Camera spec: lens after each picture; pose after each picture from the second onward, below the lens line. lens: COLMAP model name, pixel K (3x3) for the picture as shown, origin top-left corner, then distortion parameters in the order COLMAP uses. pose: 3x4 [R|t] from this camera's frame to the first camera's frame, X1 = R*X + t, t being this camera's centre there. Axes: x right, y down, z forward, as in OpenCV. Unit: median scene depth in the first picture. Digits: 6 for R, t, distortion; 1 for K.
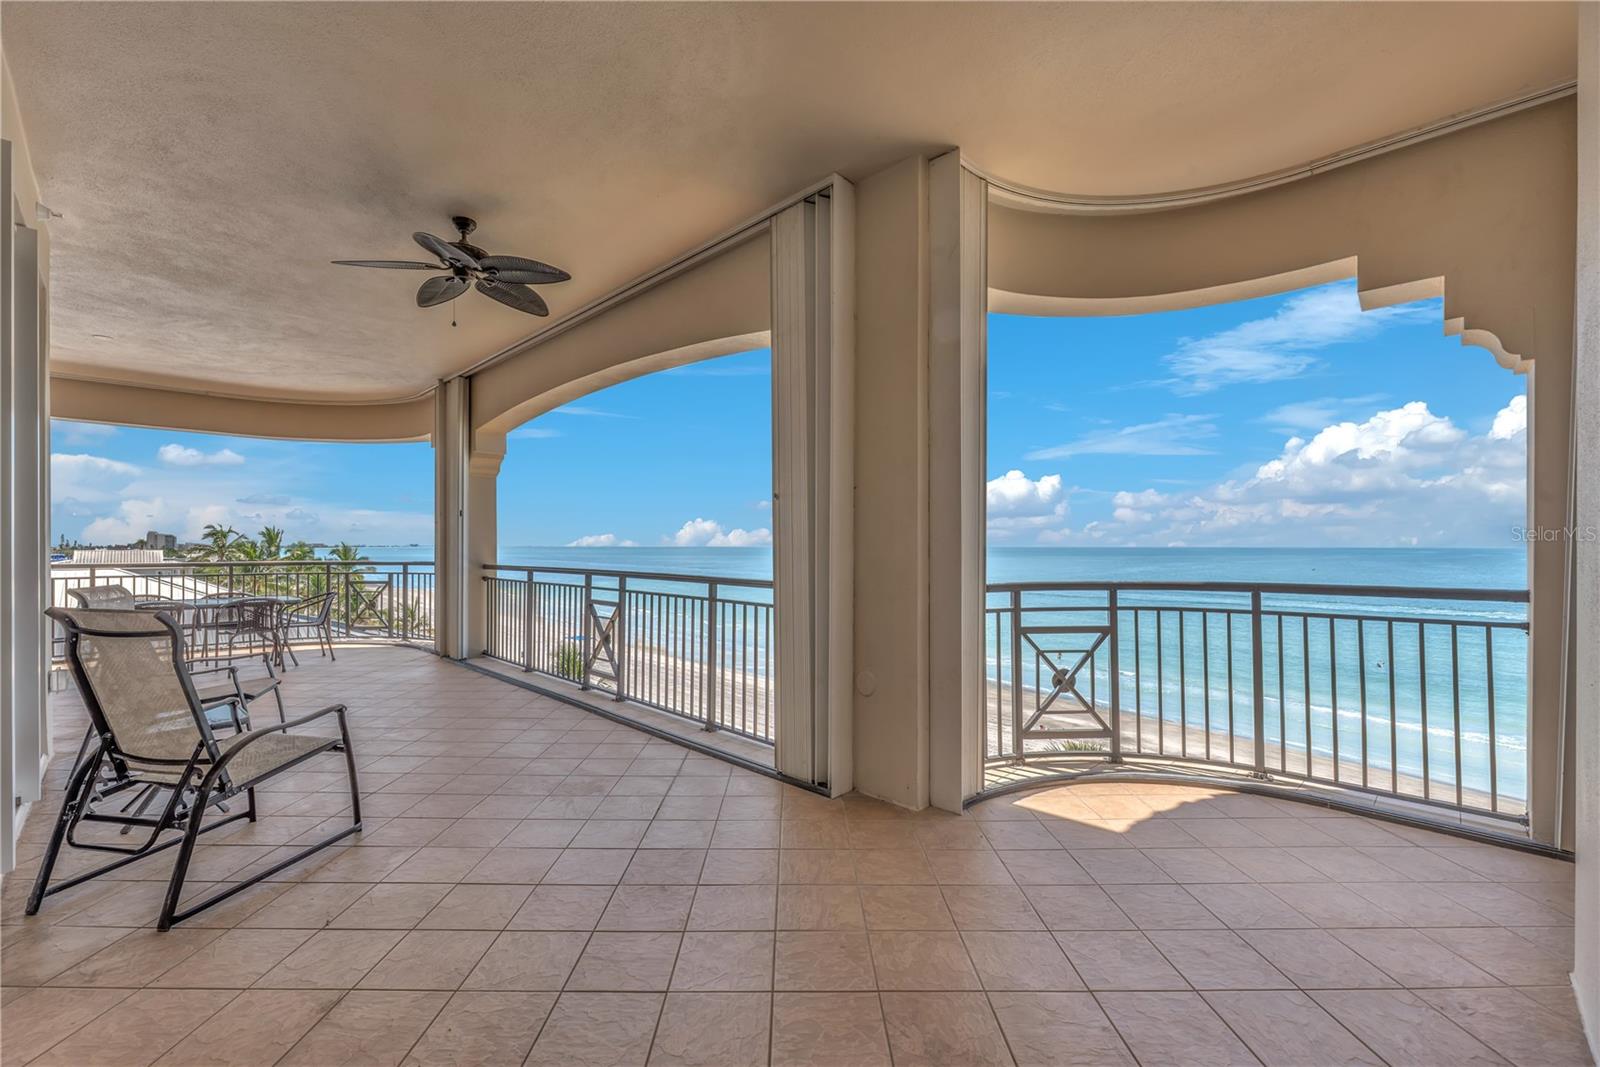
lens RADIAL K [[651.7, 0, 796.8], [0, 651.7, 544.4], [0, 0, 1]] dist [-0.000771, 0.000316]
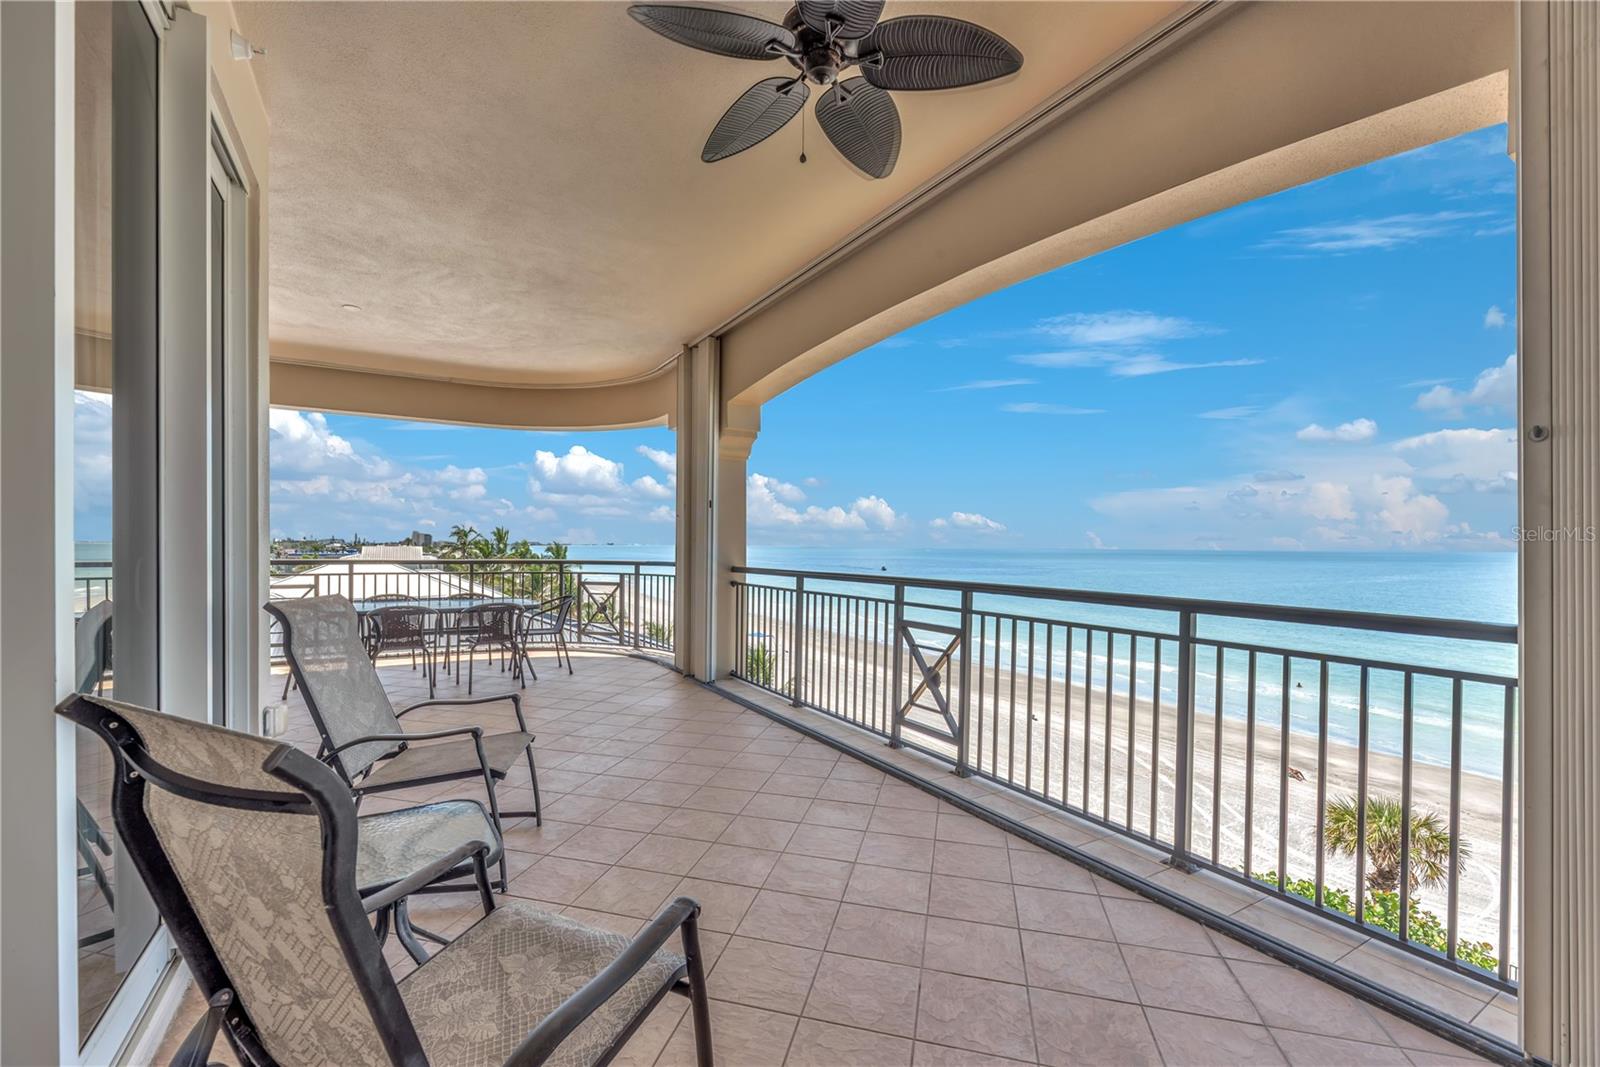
lens RADIAL K [[641.7, 0, 801.2], [0, 641.7, 550.6], [0, 0, 1]] dist [-0.002355, -0.000074]
pose [[0.971534, 0.009689, -0.236704, -0.234540], [-0.007824, 0.999931, 0.008814, 0.003150], [0.236773, -0.006711, 0.971542, 0.267348]]
